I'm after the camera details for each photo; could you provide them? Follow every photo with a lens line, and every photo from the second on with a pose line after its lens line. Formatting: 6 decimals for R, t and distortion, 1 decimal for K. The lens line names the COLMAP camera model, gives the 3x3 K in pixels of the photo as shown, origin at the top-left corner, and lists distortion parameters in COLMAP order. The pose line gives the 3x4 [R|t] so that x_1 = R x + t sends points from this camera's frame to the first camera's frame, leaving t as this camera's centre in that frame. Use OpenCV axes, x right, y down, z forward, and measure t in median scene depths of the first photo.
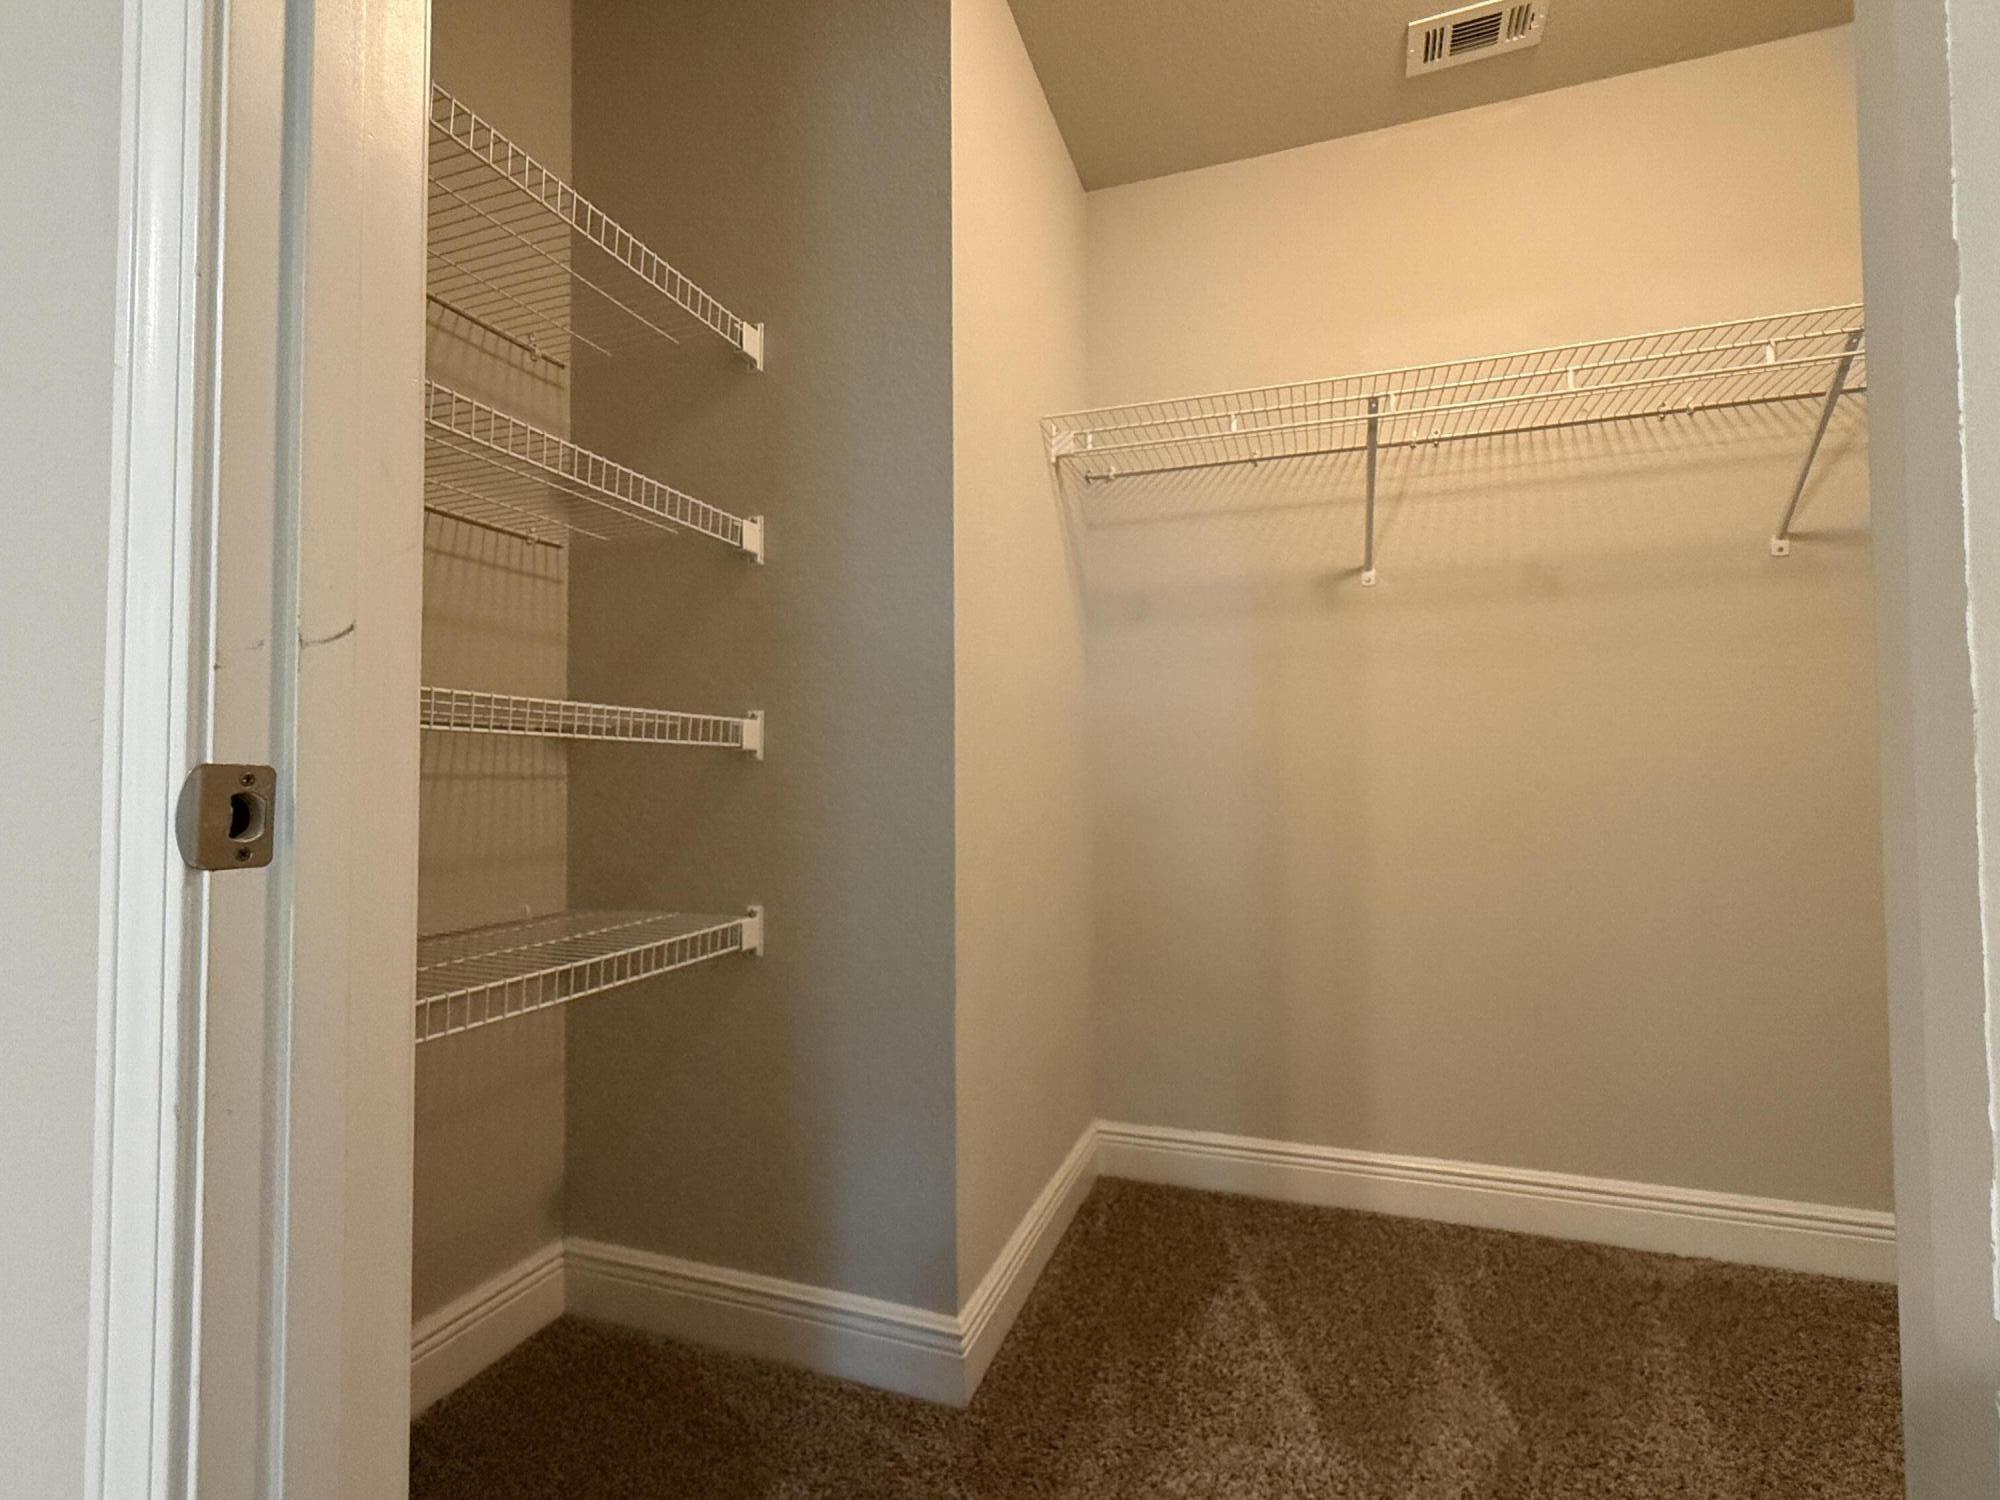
lens RADIAL K [[921.3, 0, 994.6], [0, 921.3, 756.9], [0, 0, 1]] dist [0.000728, -0.000485]
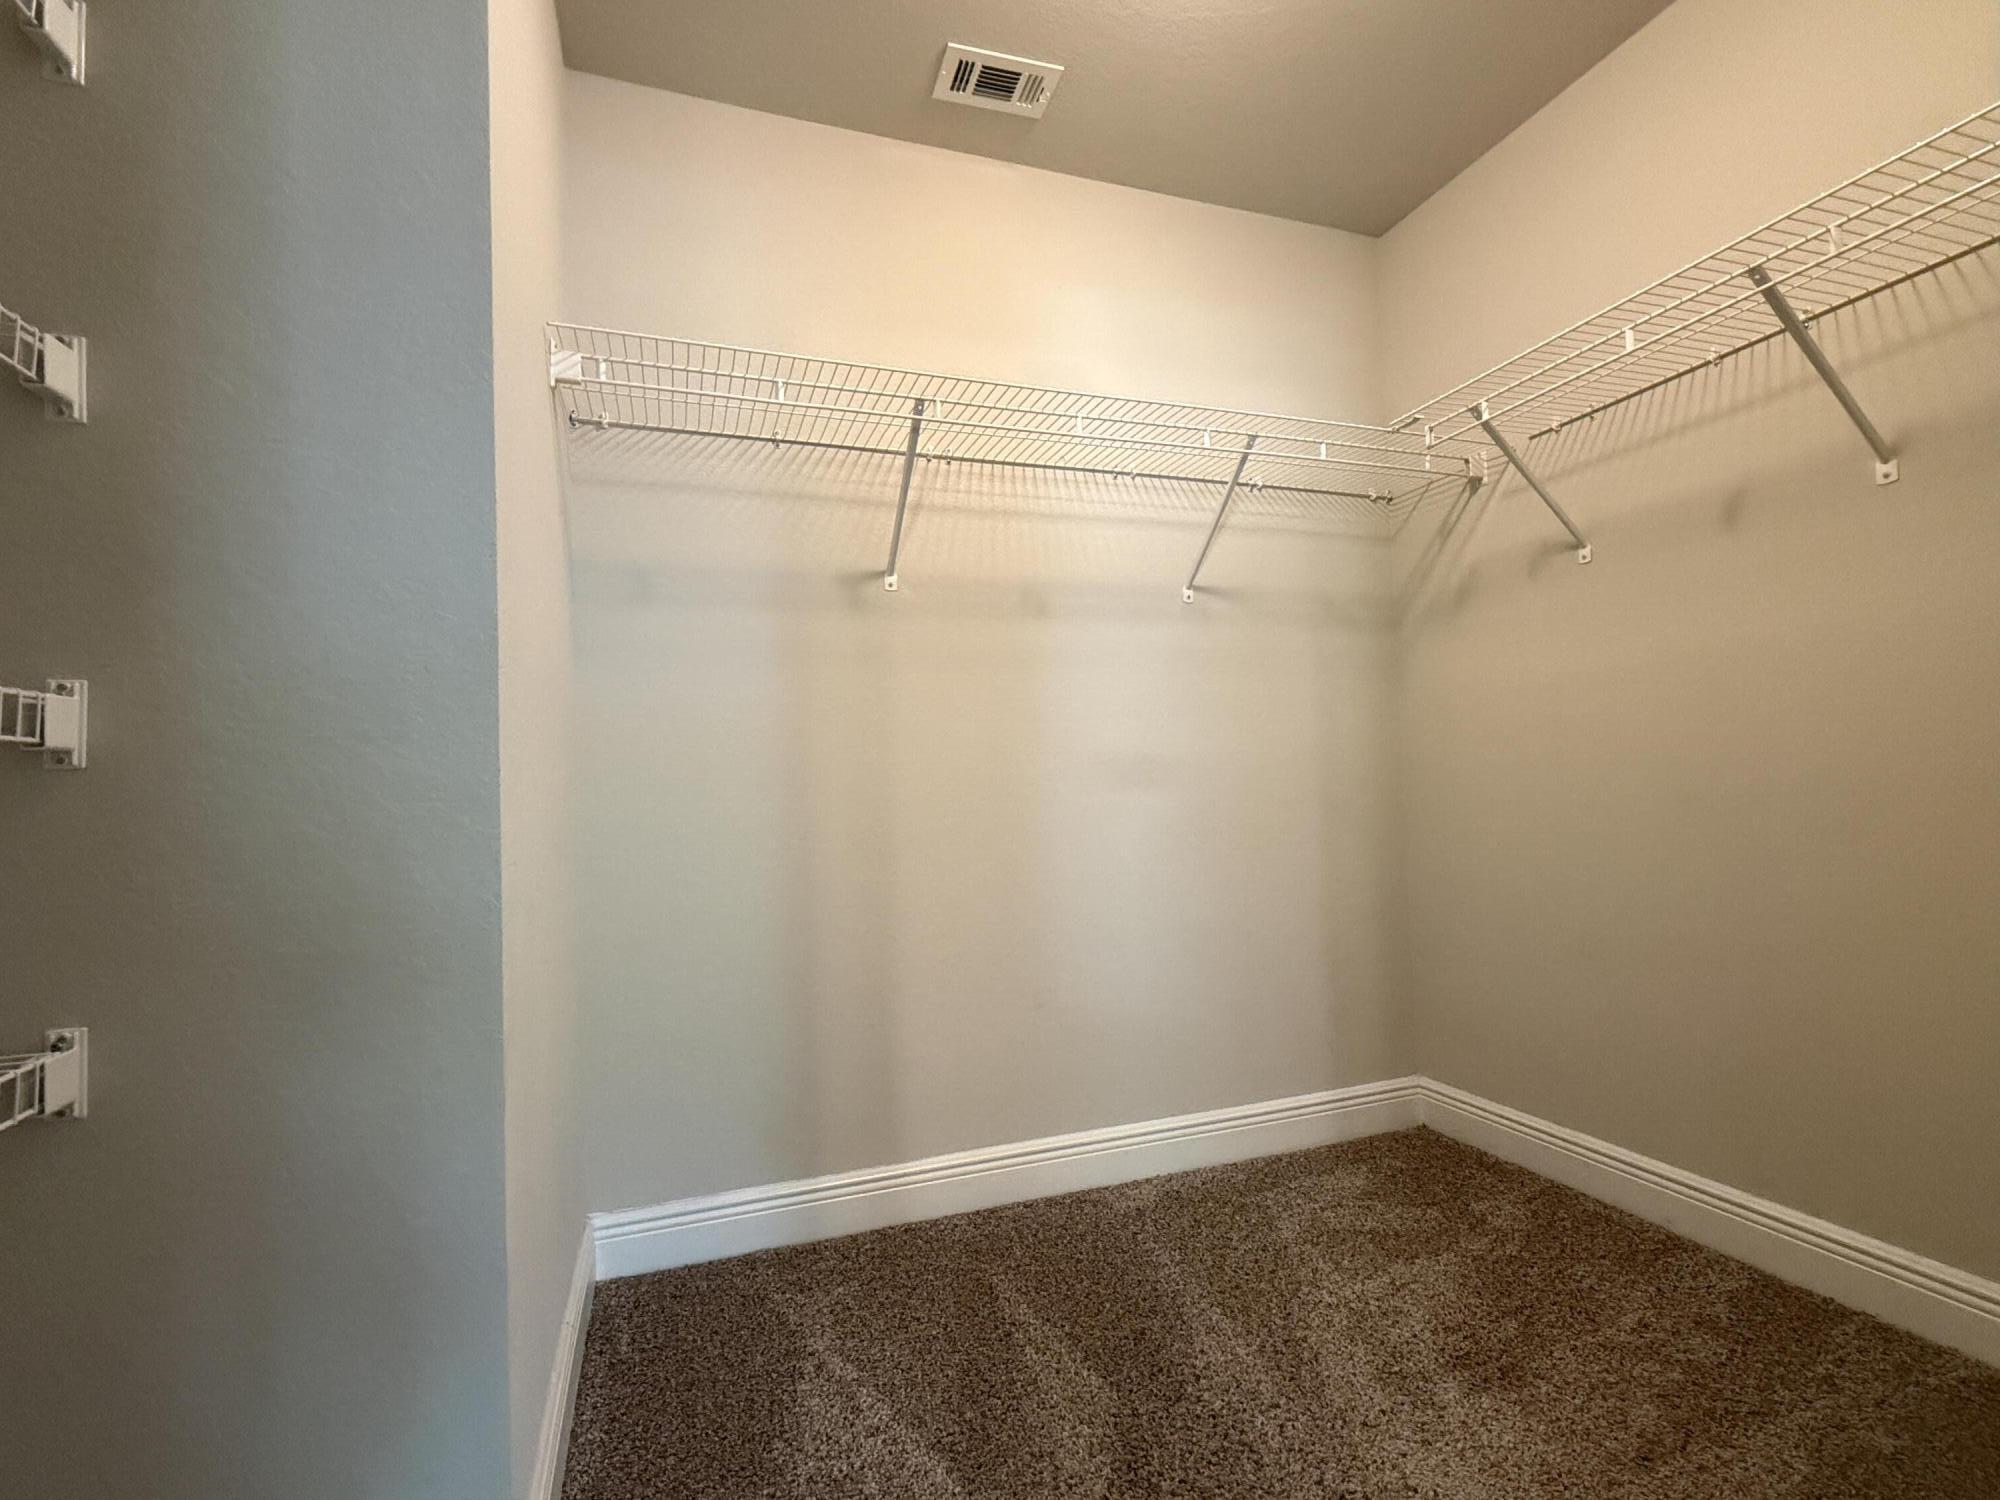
lens RADIAL K [[921.3, 0, 994.6], [0, 921.3, 756.9], [0, 0, 1]] dist [0.000728, -0.000485]
pose [[0.780265, 0.001100, 0.625449, -0.143067], [0.007738, 0.999905, -0.011411, 0.006557], [-0.625402, 0.013744, 0.780182, 0.176486]]
